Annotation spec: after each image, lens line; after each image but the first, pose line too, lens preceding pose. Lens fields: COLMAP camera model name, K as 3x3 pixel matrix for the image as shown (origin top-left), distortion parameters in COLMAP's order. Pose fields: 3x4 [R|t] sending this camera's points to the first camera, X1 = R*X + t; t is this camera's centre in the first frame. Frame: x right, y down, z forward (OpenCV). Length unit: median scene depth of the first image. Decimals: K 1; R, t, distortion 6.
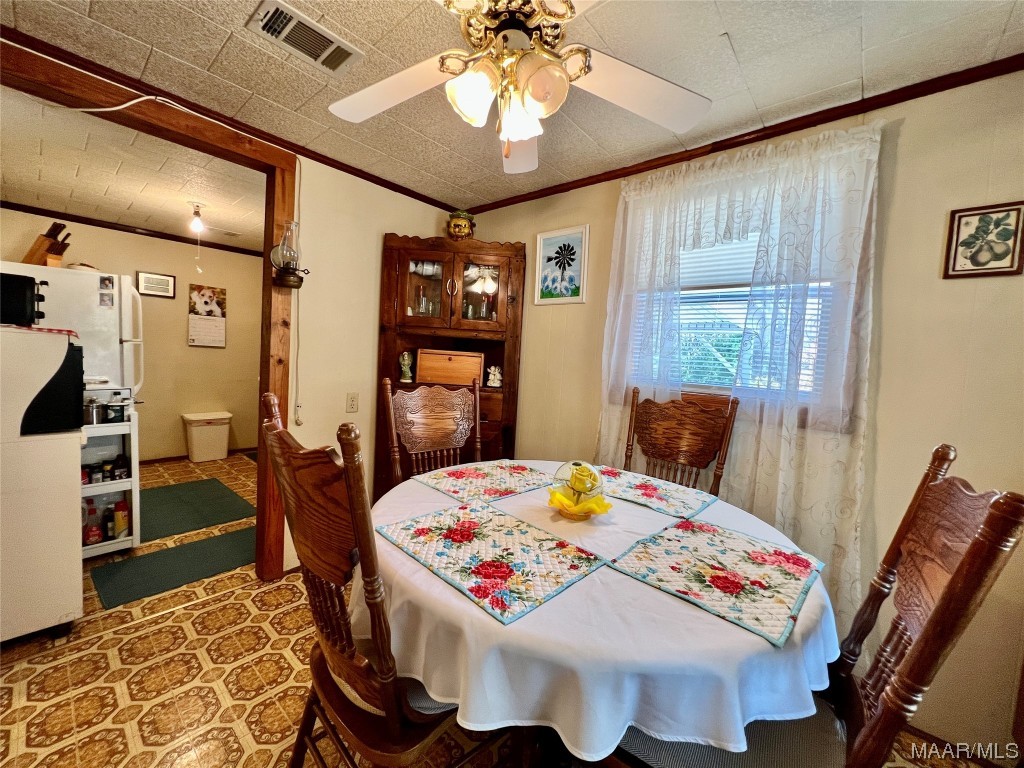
lens RADIAL K [[409.1, 0, 510.5], [0, 409.1, 381.4], [0, 0, 1]] dist [-0.001949, -0.000114]
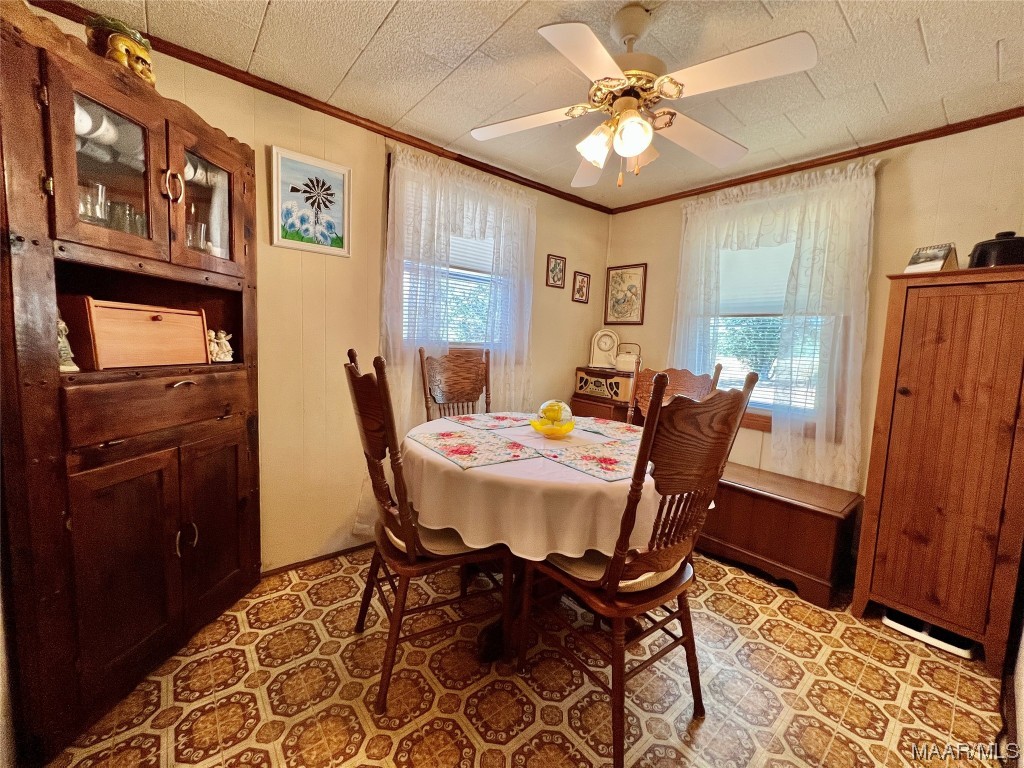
lens RADIAL K [[409.1, 0, 509.7], [0, 409.1, 379.7], [0, 0, 1]] dist [-0.001949, -0.000114]
pose [[0.168975, -0.141707, 0.975380, -0.662130], [0.026142, 0.989907, 0.139288, -0.041162], [-0.985274, 0.001962, 0.170974, 0.487561]]
